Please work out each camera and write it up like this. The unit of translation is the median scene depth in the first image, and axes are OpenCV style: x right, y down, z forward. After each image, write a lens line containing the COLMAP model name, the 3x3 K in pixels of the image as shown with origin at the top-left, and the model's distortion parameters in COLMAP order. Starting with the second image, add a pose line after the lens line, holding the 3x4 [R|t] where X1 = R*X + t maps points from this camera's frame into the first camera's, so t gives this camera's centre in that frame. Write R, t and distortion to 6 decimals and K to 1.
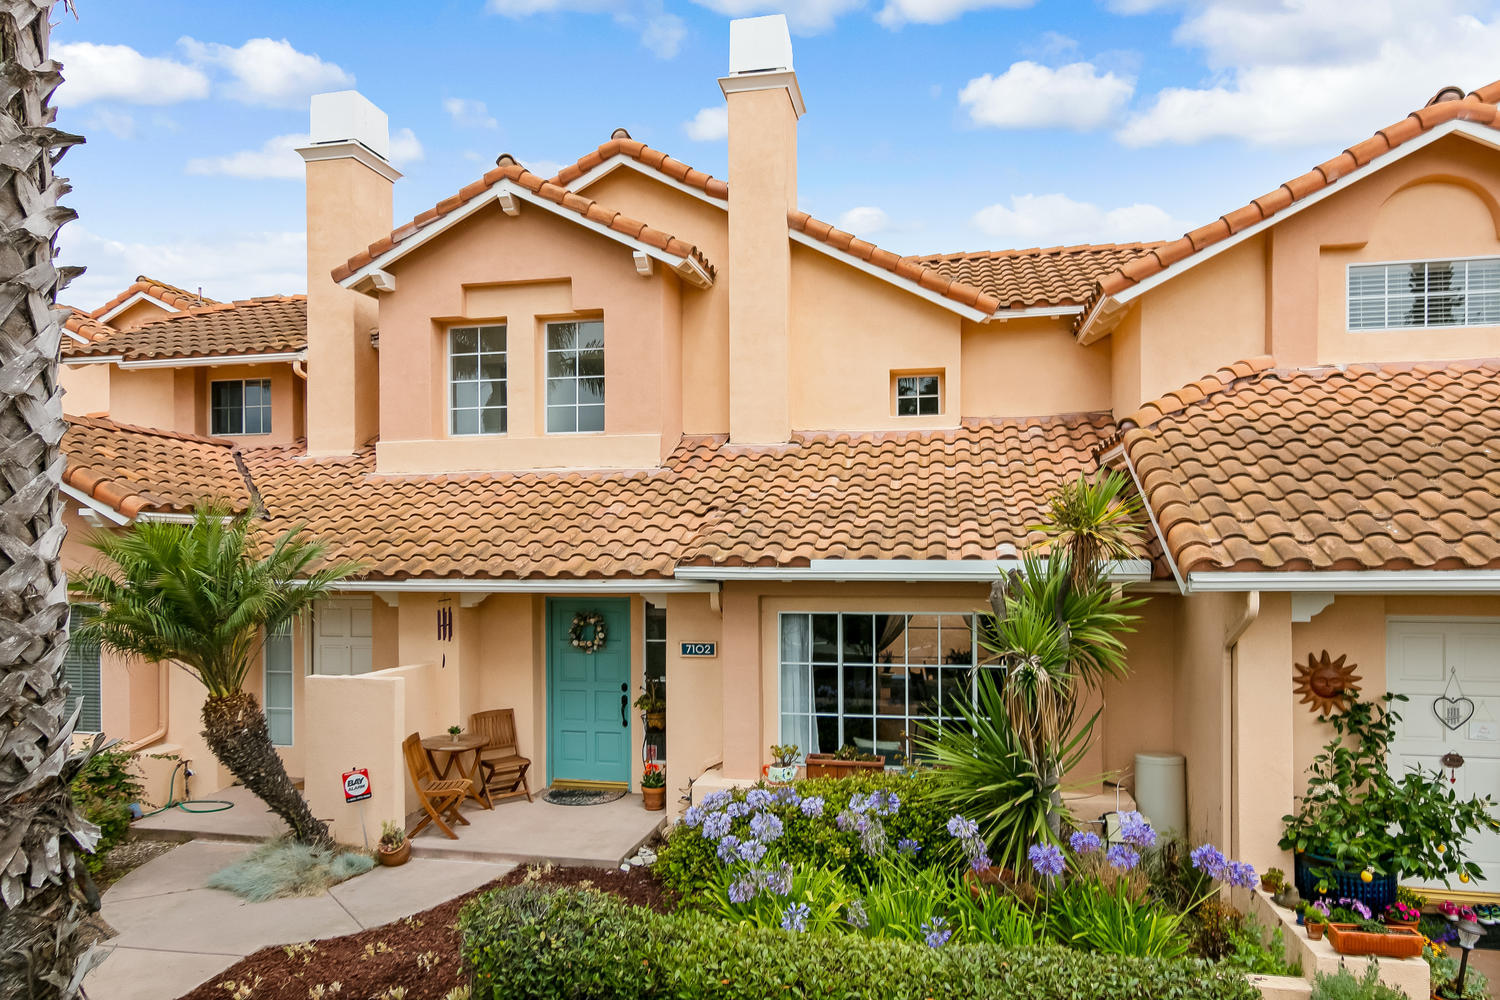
lens RADIAL K [[952.2, 0, 752.8], [0, 952.2, 556.5], [0, 0, 1]] dist [-0.007437, -0.000378]
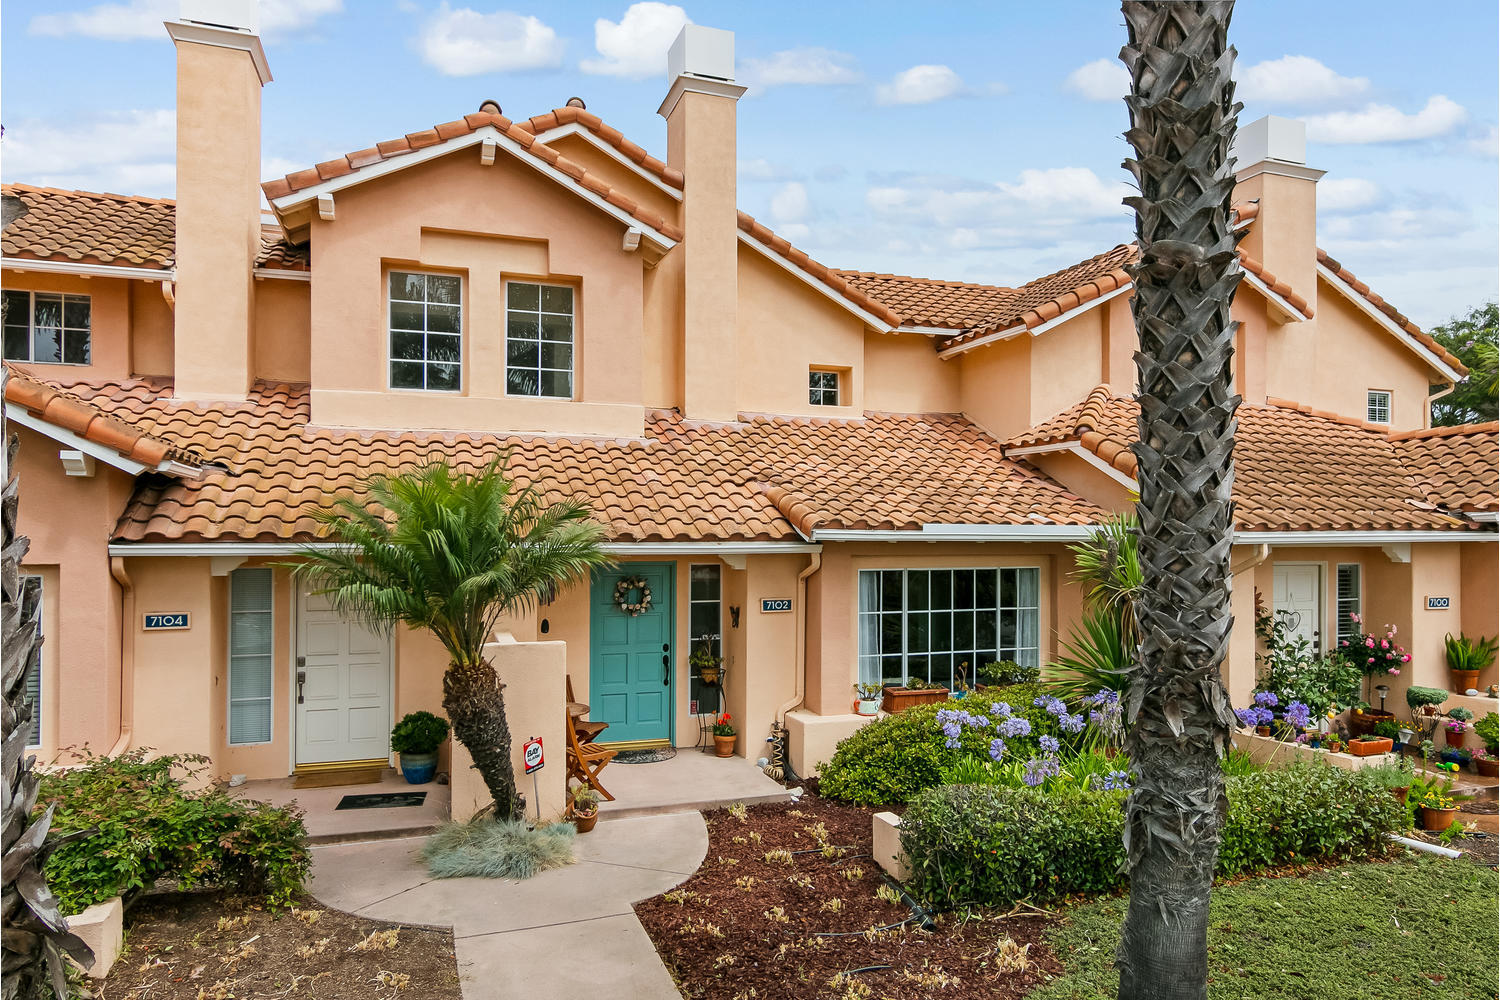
lens RADIAL K [[967.7, 0, 750.0], [0, 967.7, 529.8], [0, 0, 1]] dist [-0.000569, -0.000987]
pose [[0.857624, 0.007793, 0.514219, -0.533894], [-0.003065, 0.999945, -0.010042, 0.016486], [-0.514269, 0.007036, 0.857600, 0.035895]]
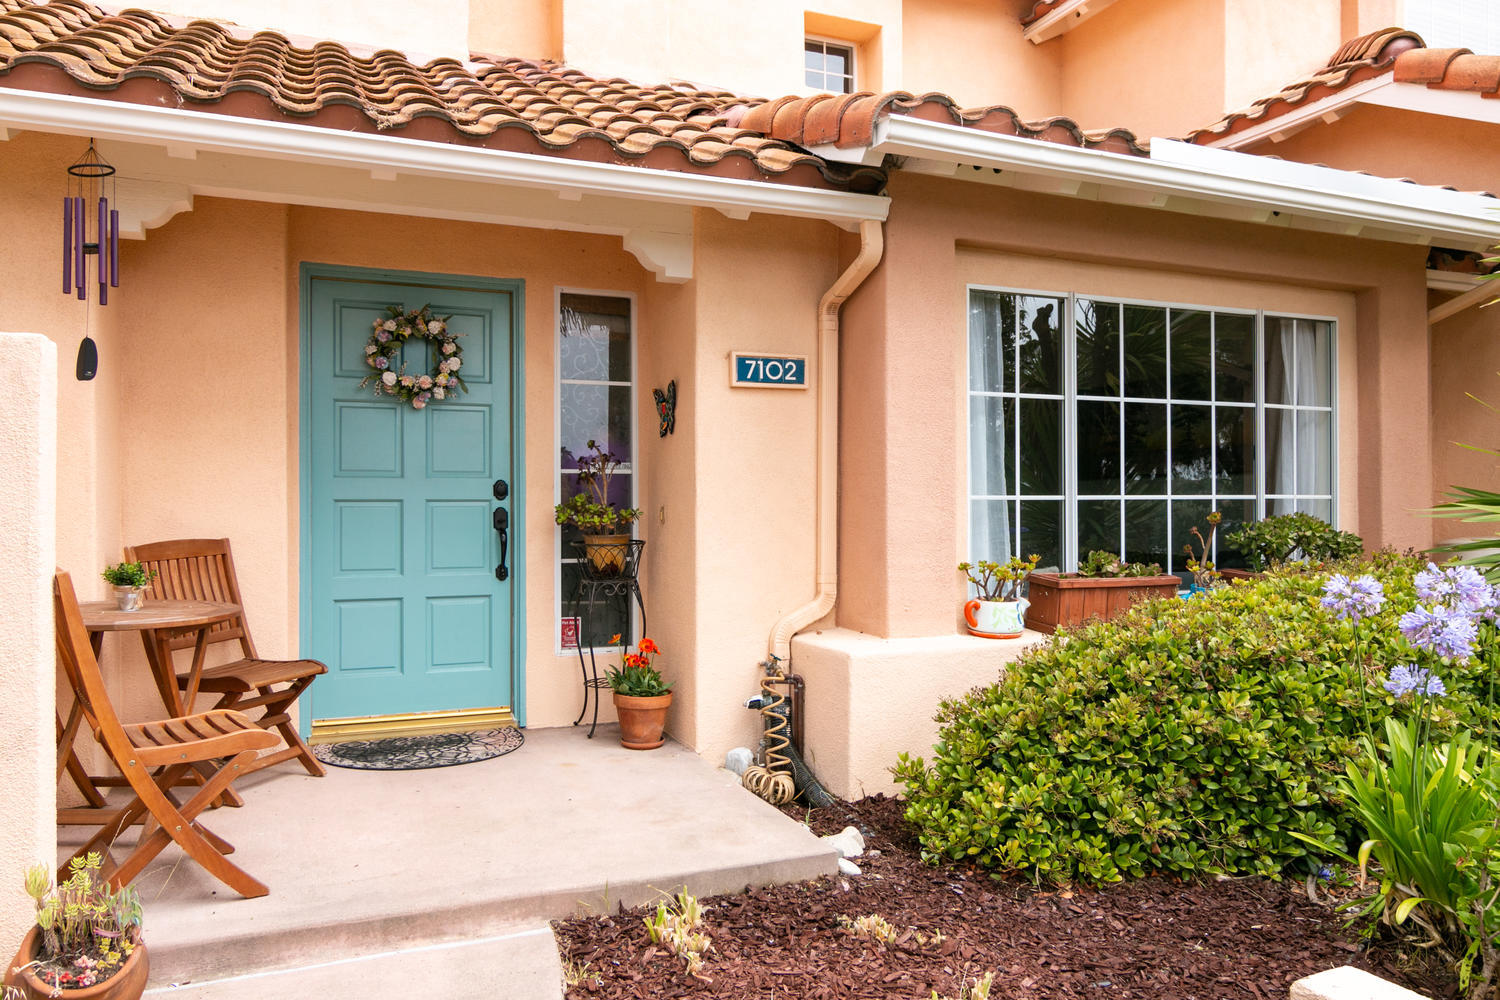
lens RADIAL K [[1066.8, 0, 750.0], [0, 1066.8, 500.0], [0, 0, 1]] dist [0.005134, 0.000806]
pose [[0.824809, 0.005492, 0.565385, -0.280568], [0.003364, 0.999887, -0.014621, 0.132687], [-0.565401, 0.013961, 0.824698, 0.471735]]
